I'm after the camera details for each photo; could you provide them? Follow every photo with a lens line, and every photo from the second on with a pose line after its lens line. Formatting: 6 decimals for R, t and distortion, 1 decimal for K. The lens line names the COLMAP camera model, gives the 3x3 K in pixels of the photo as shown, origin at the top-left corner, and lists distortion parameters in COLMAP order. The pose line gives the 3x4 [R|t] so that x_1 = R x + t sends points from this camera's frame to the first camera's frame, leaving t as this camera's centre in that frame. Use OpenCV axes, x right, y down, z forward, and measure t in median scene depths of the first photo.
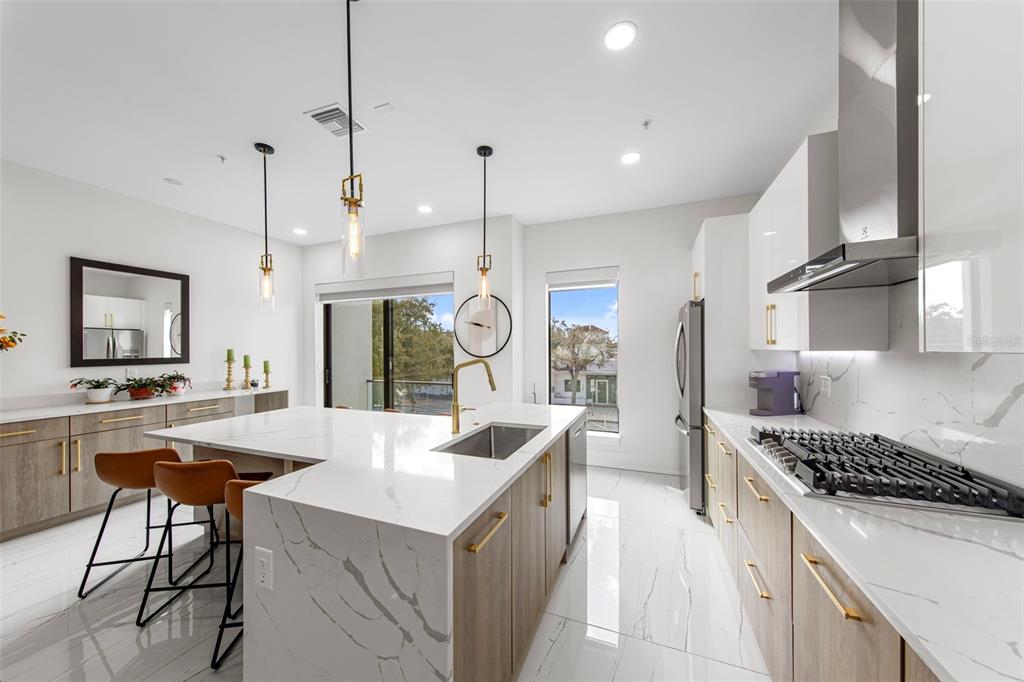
lens RADIAL K [[350.4, 0, 512.0], [0, 350.4, 349.0], [0, 0, 1]] dist [0.001028, -0.000243]
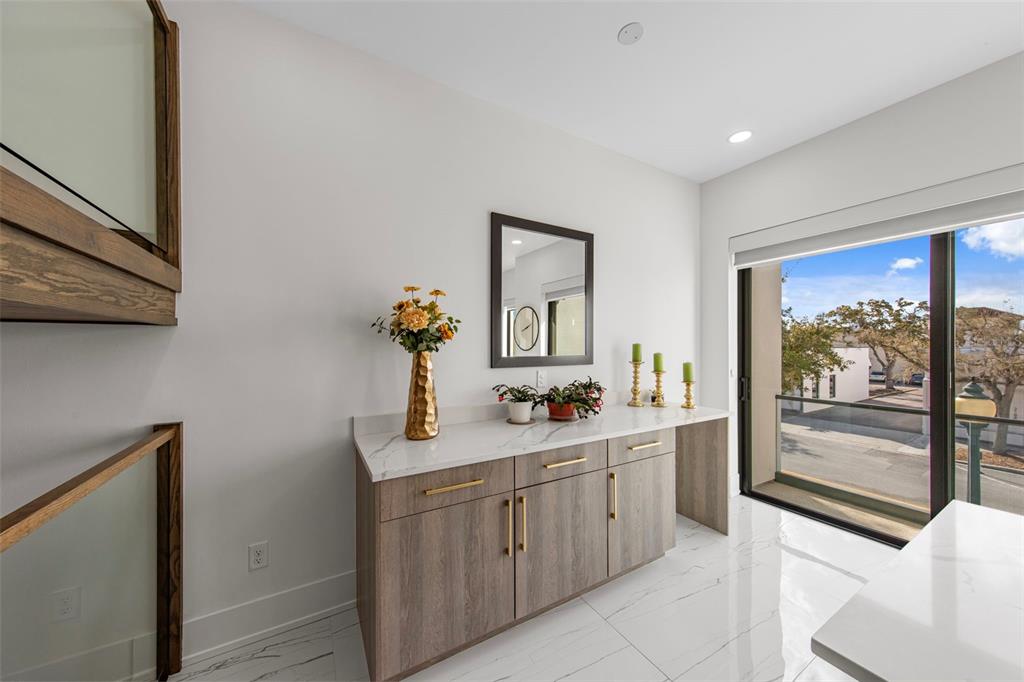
lens RADIAL K [[350.4, 0, 512.0], [0, 350.4, 349.0], [0, 0, 1]] dist [0.001028, -0.000243]
pose [[0.788377, 0.007131, -0.615151, -0.693222], [-0.001596, 0.999953, 0.009547, 0.005566], [0.615190, -0.006545, 0.788351, 0.410864]]
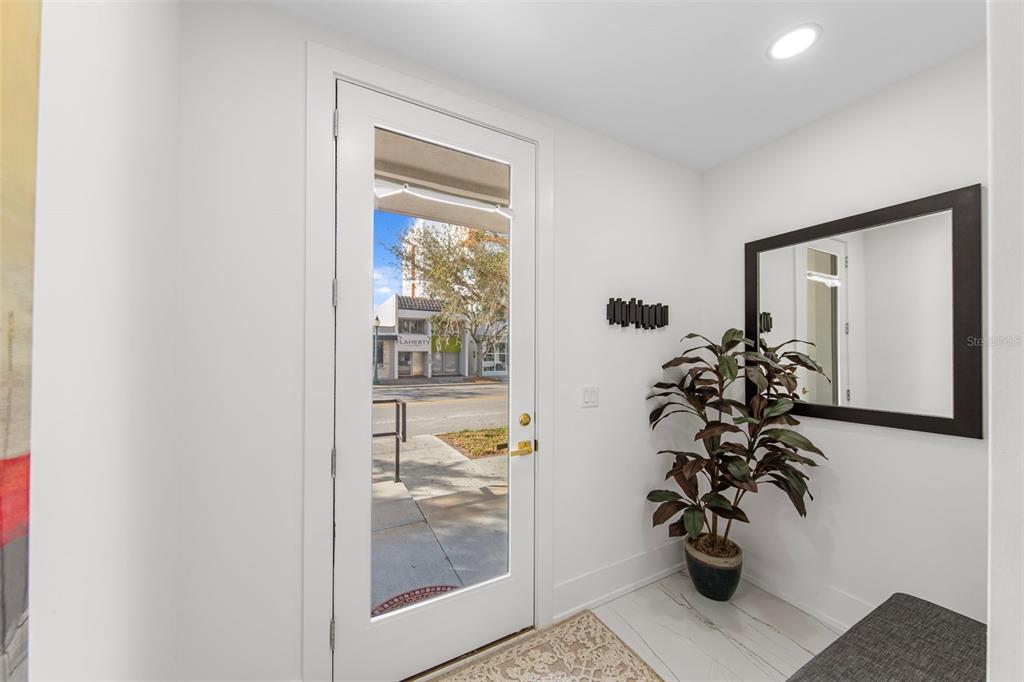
lens RADIAL K [[350.4, 0, 512.0], [0, 350.4, 349.0], [0, 0, 1]] dist [0.001028, -0.000243]
pose [[-0.648350, -0.003854, -0.761333, -0.400465], [-0.001458, 0.999992, -0.003821, -0.050463], [0.761341, -0.001367, -0.648350, 0.962492]]
